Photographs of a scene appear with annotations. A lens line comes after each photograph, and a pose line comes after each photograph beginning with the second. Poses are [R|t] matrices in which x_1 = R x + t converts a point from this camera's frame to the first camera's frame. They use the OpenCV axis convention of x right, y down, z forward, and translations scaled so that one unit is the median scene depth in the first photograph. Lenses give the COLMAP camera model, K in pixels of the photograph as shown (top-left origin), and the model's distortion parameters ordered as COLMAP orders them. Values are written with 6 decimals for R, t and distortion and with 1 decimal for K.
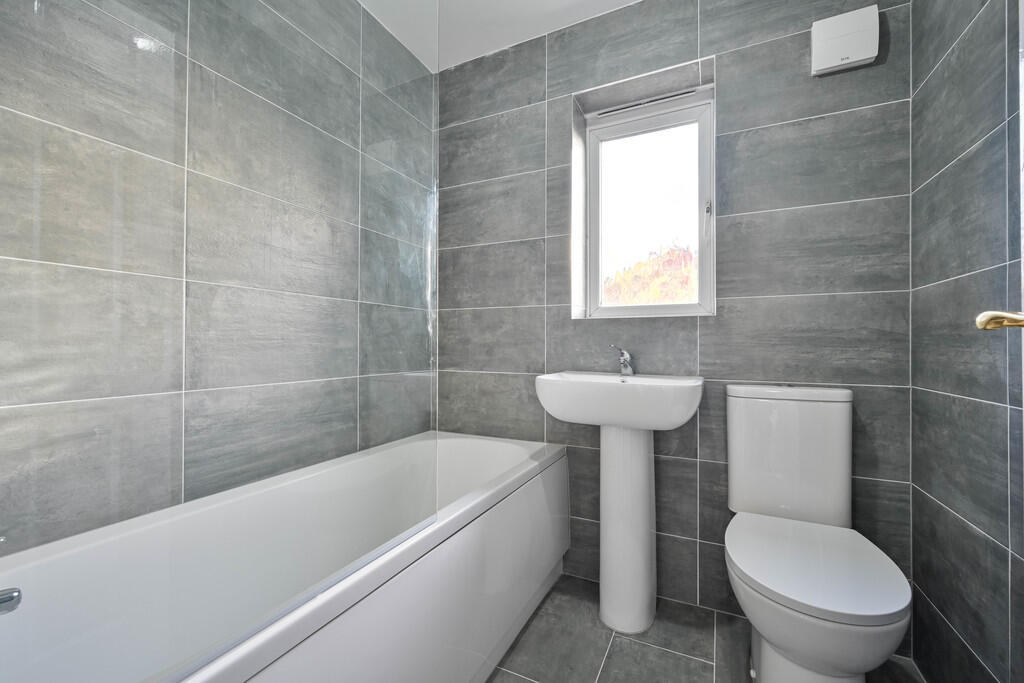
lens RADIAL K [[420.8, 0, 508.4], [0, 420.8, 317.4], [0, 0, 1]] dist [-0.000370, 0.000522]
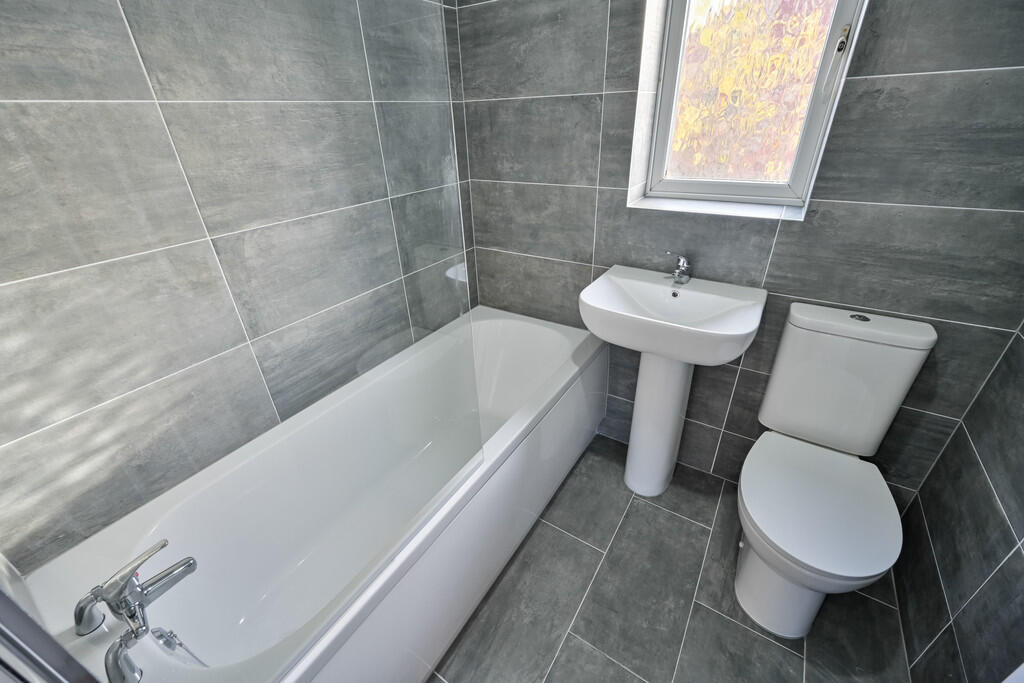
lens RADIAL K [[420.8, 0, 508.4], [0, 420.8, 317.4], [0, 0, 1]] dist [-0.000370, 0.000522]
pose [[0.991789, 0.019405, -0.126400, 0.025037], [0.046630, 0.865487, 0.498756, -0.283882], [0.119076, -0.500555, 0.857476, 0.124649]]
